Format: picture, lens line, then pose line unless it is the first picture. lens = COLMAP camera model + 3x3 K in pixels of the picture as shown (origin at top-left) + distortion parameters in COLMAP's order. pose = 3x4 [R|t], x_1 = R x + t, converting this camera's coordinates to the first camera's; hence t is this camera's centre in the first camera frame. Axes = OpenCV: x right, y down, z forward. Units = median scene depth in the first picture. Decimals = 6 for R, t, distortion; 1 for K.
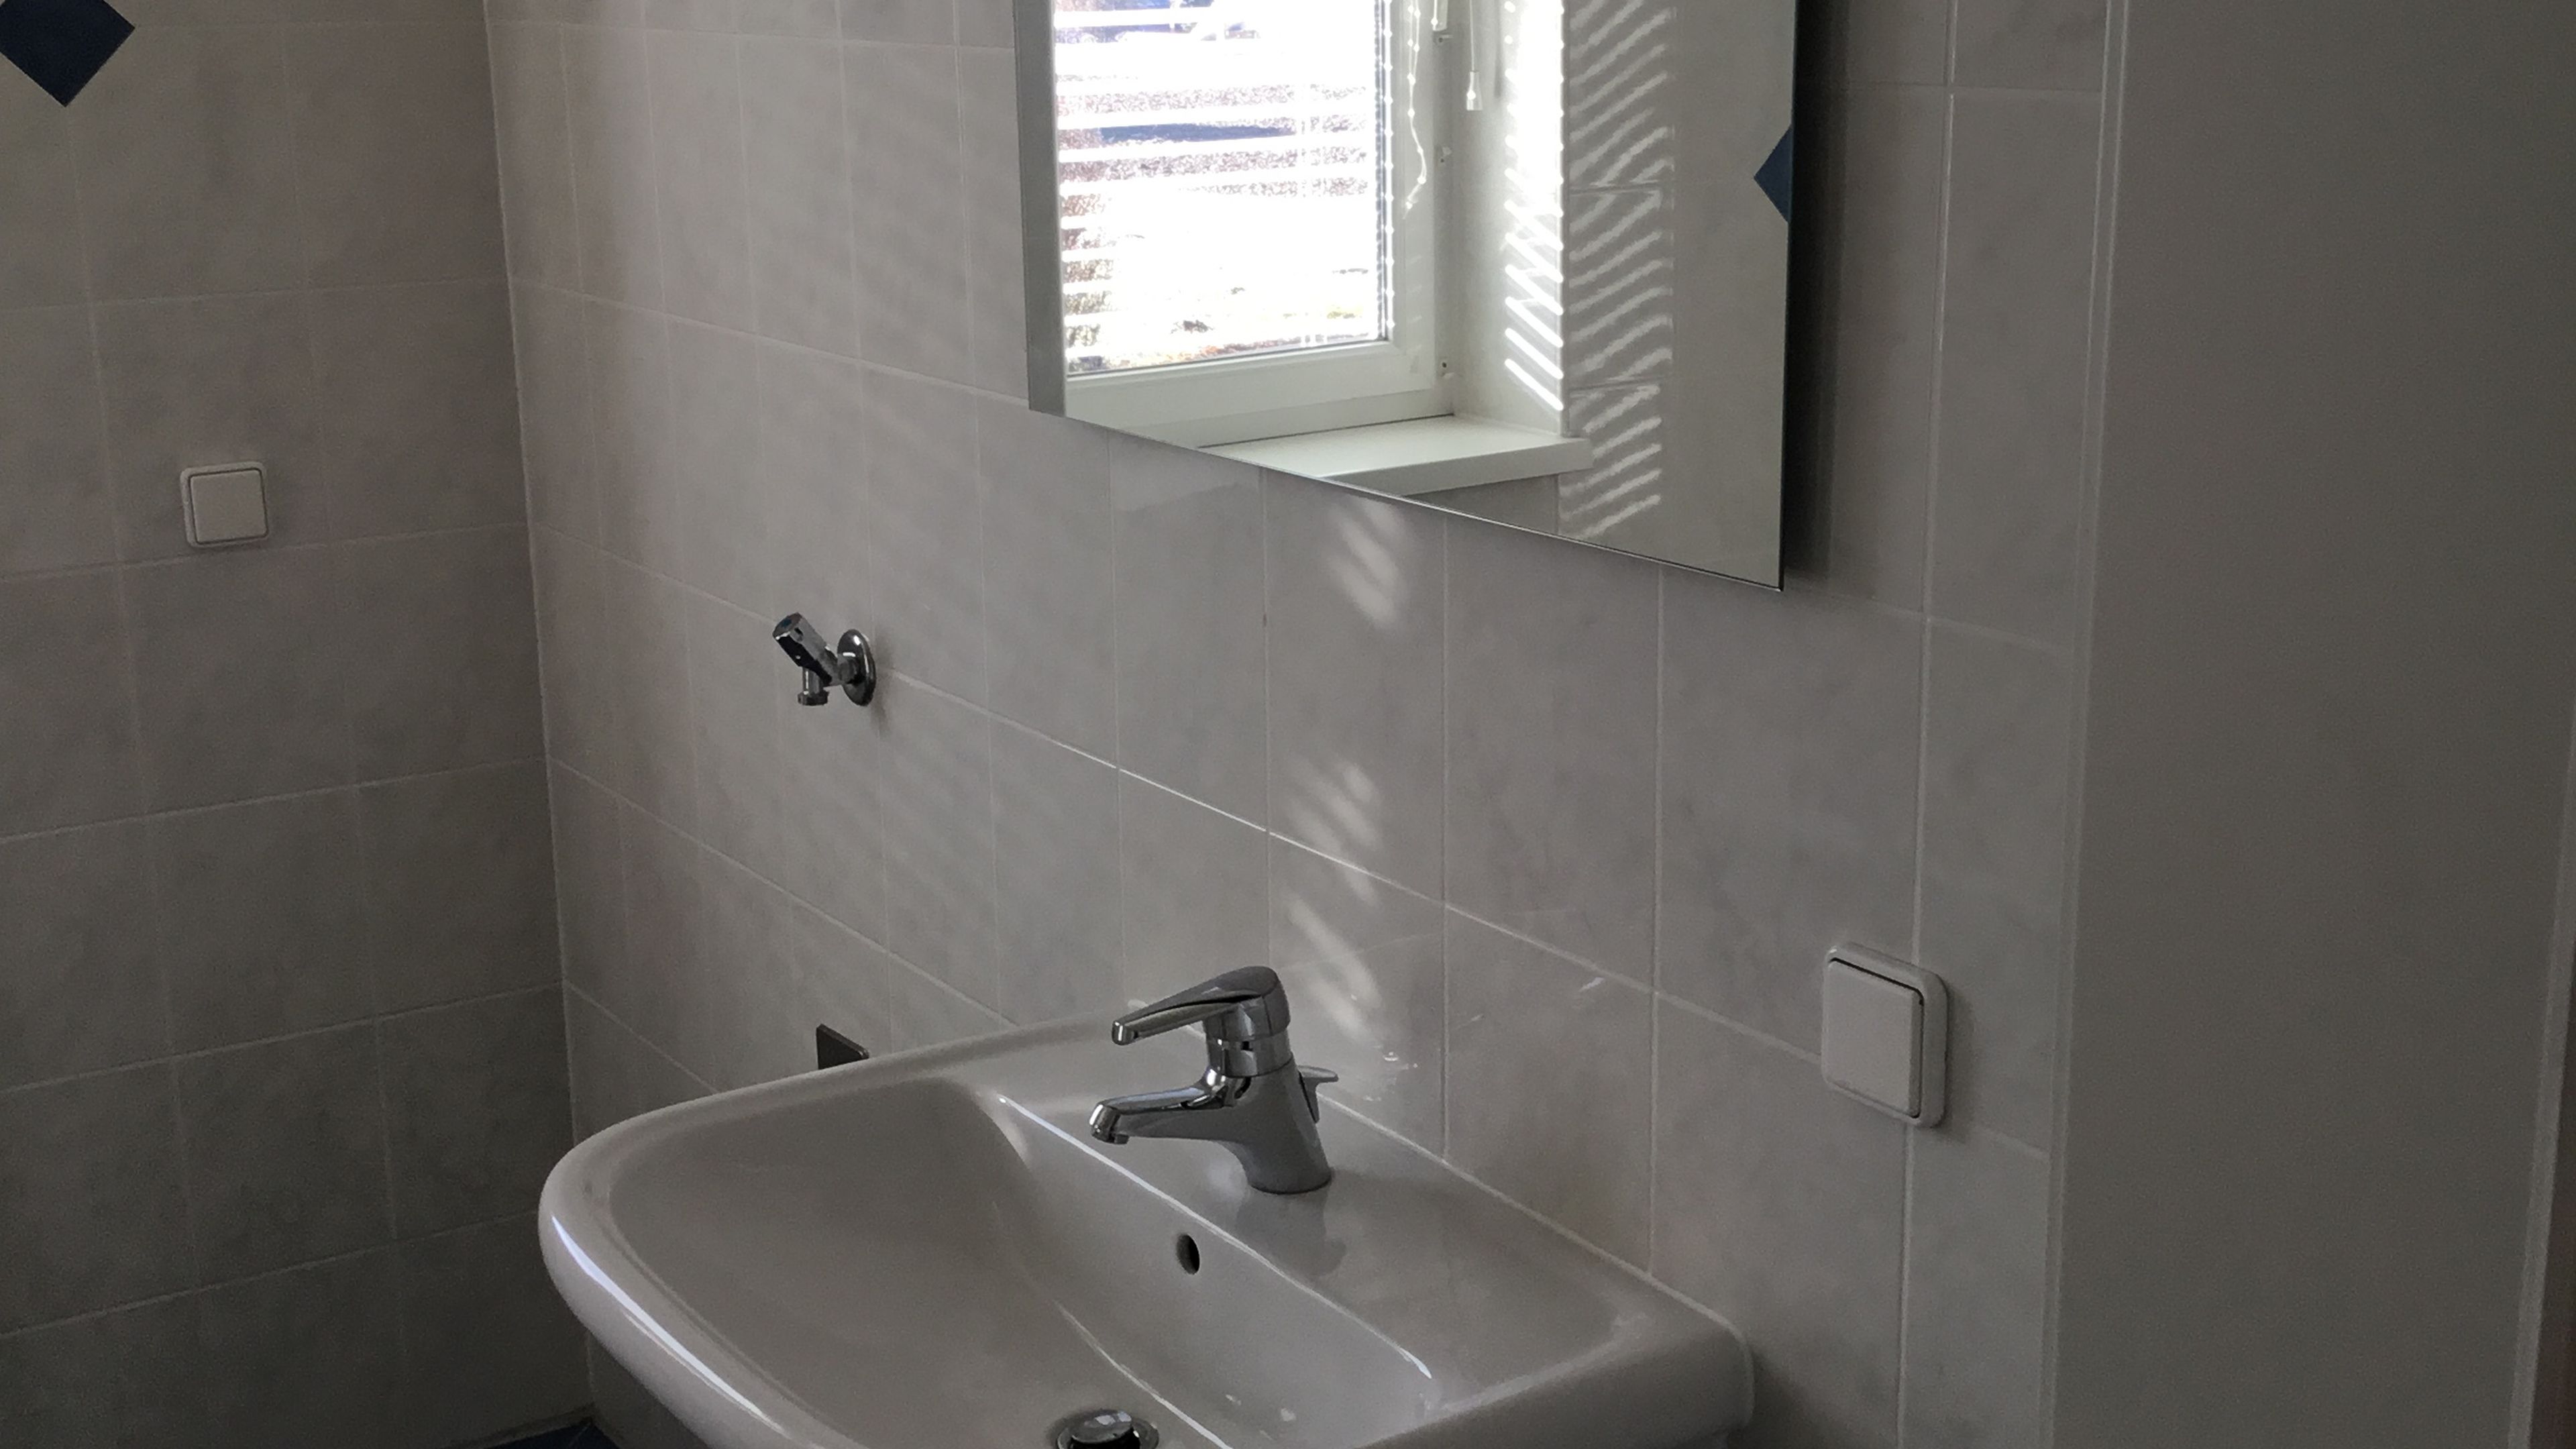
lens RADIAL K [[3013.5, 0, 1288.0], [0, 3013.5, 724.5], [0, 0, 1]] dist [0.057797, -0.031462]
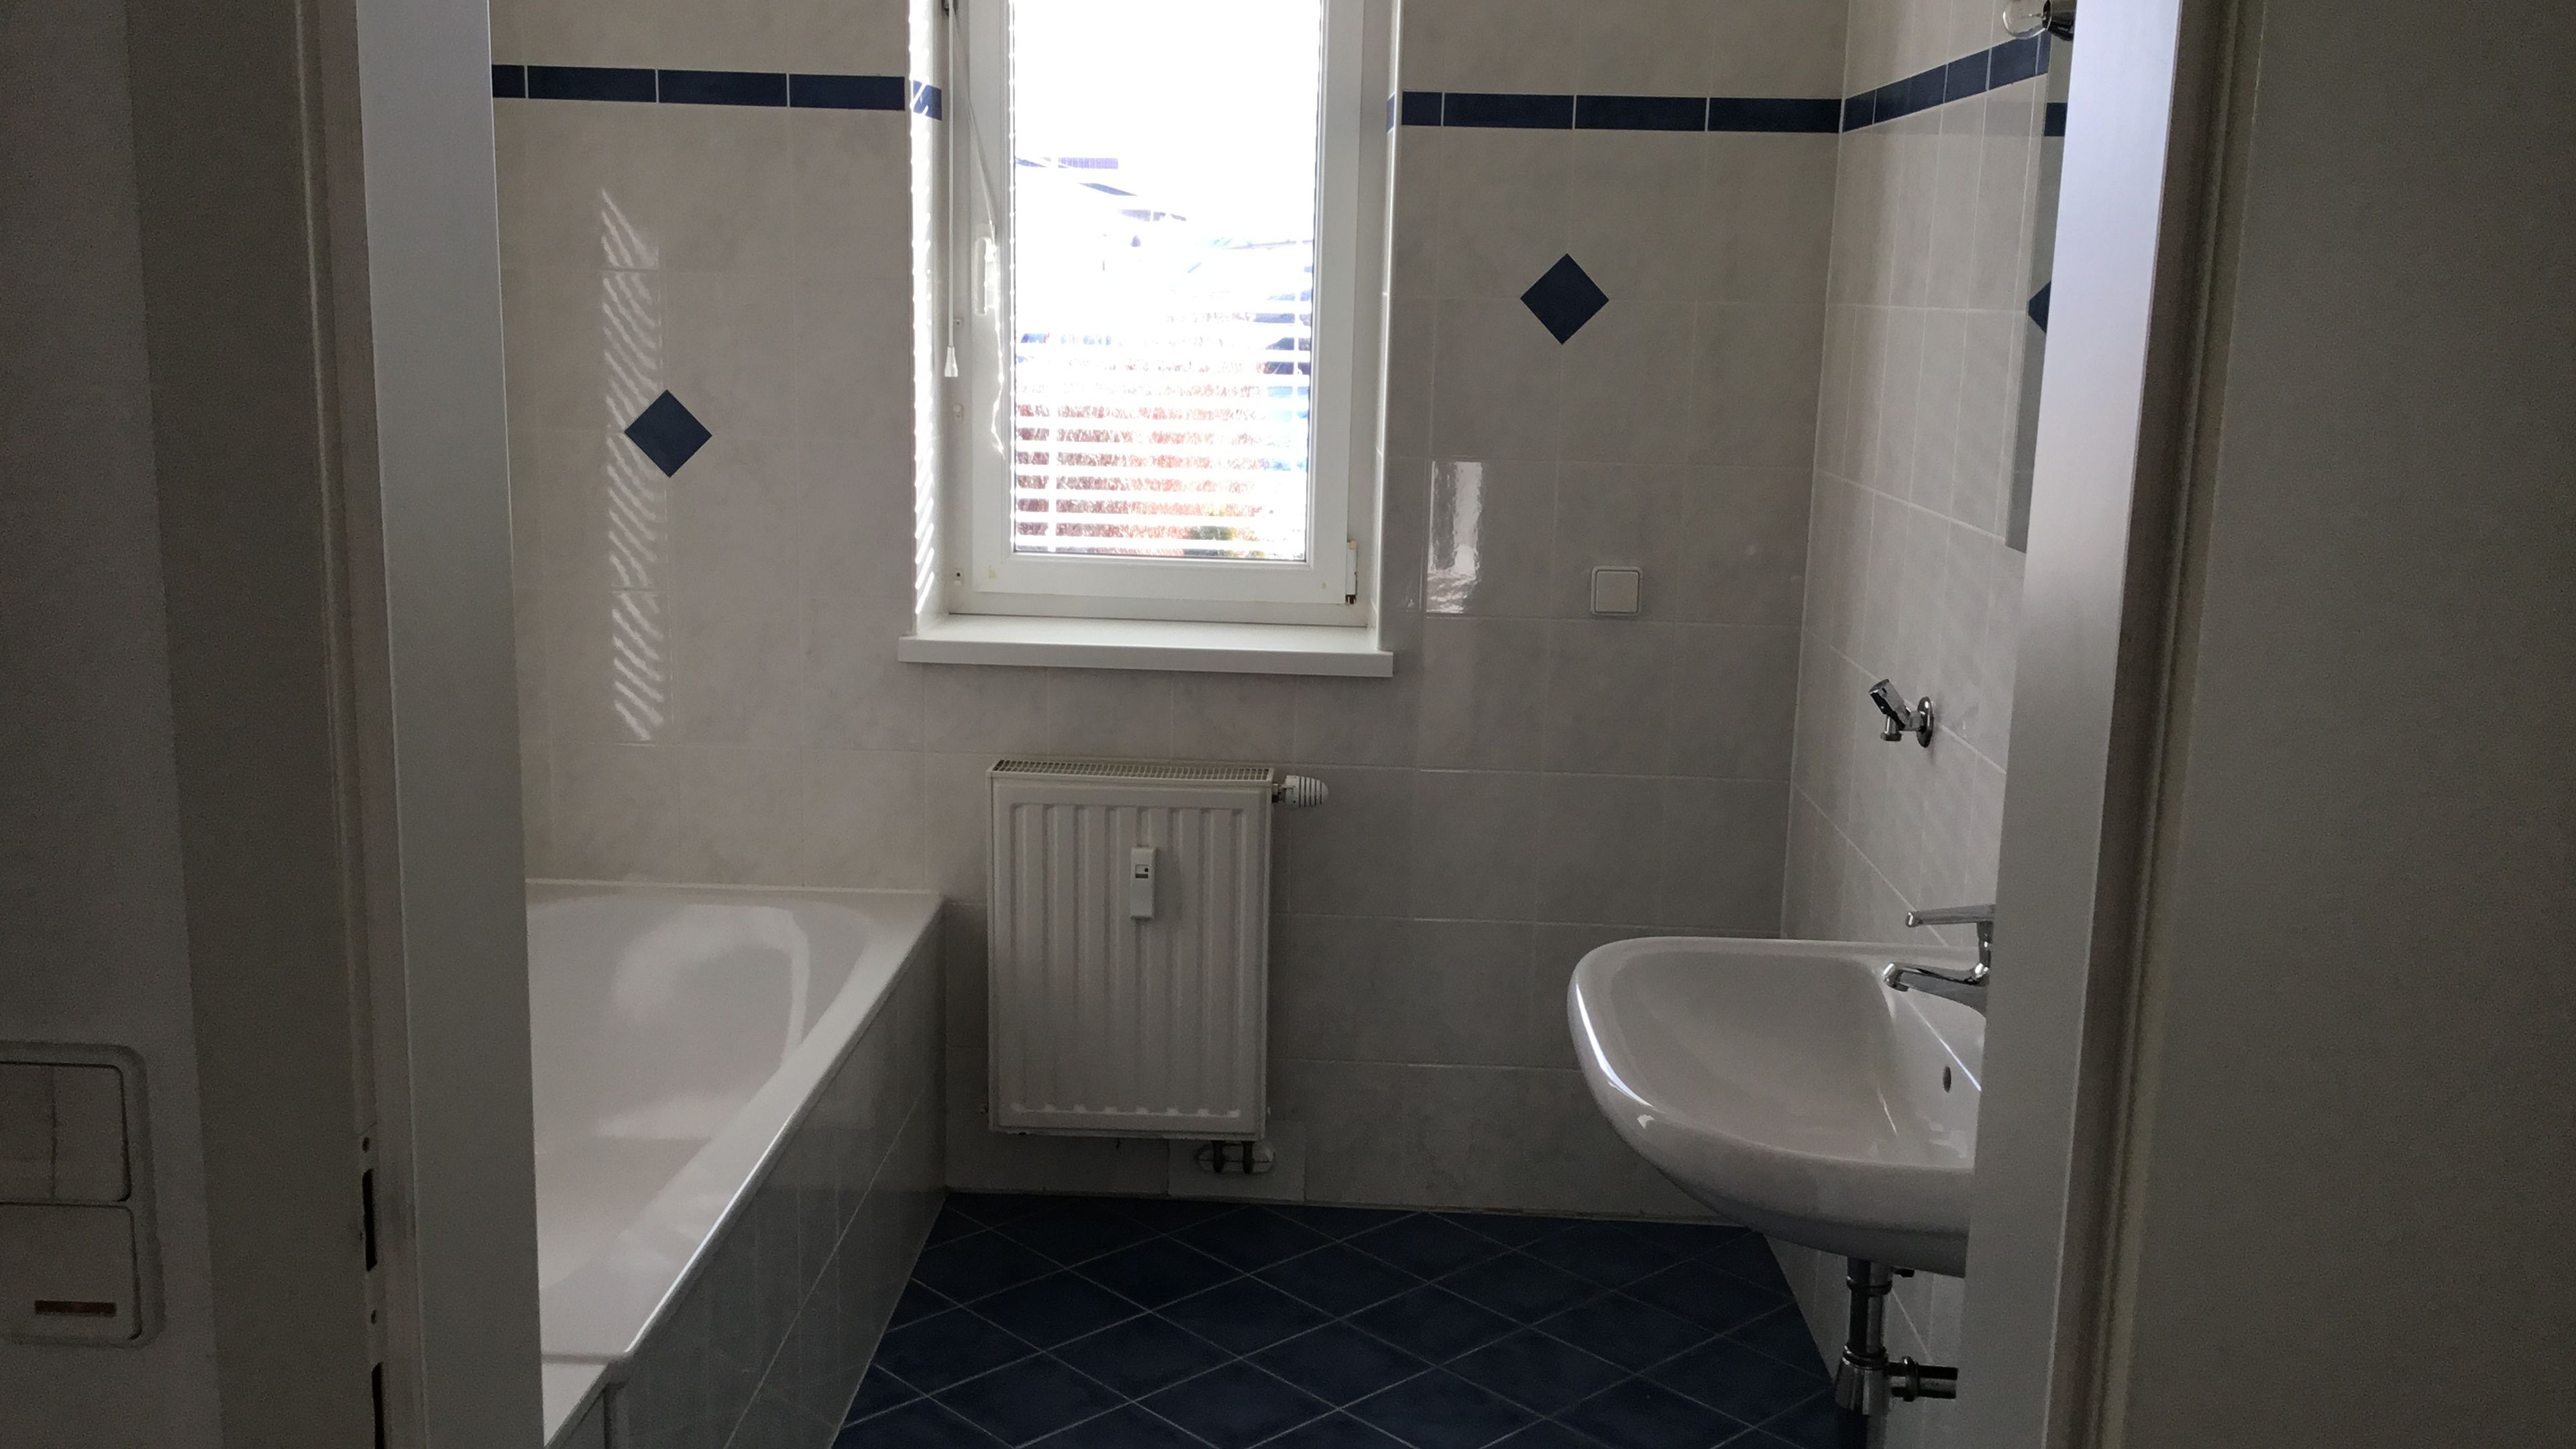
lens RADIAL K [[2325.1, 0, 1288.0], [0, 2325.1, 724.5], [0, 0, 1]] dist [0.146443, -0.289004]
pose [[0.809419, 0.140490, -0.570178, 0.270113], [-0.184228, 0.982692, -0.019396, 0.064225], [0.557584, 0.120742, 0.821292, -0.142585]]
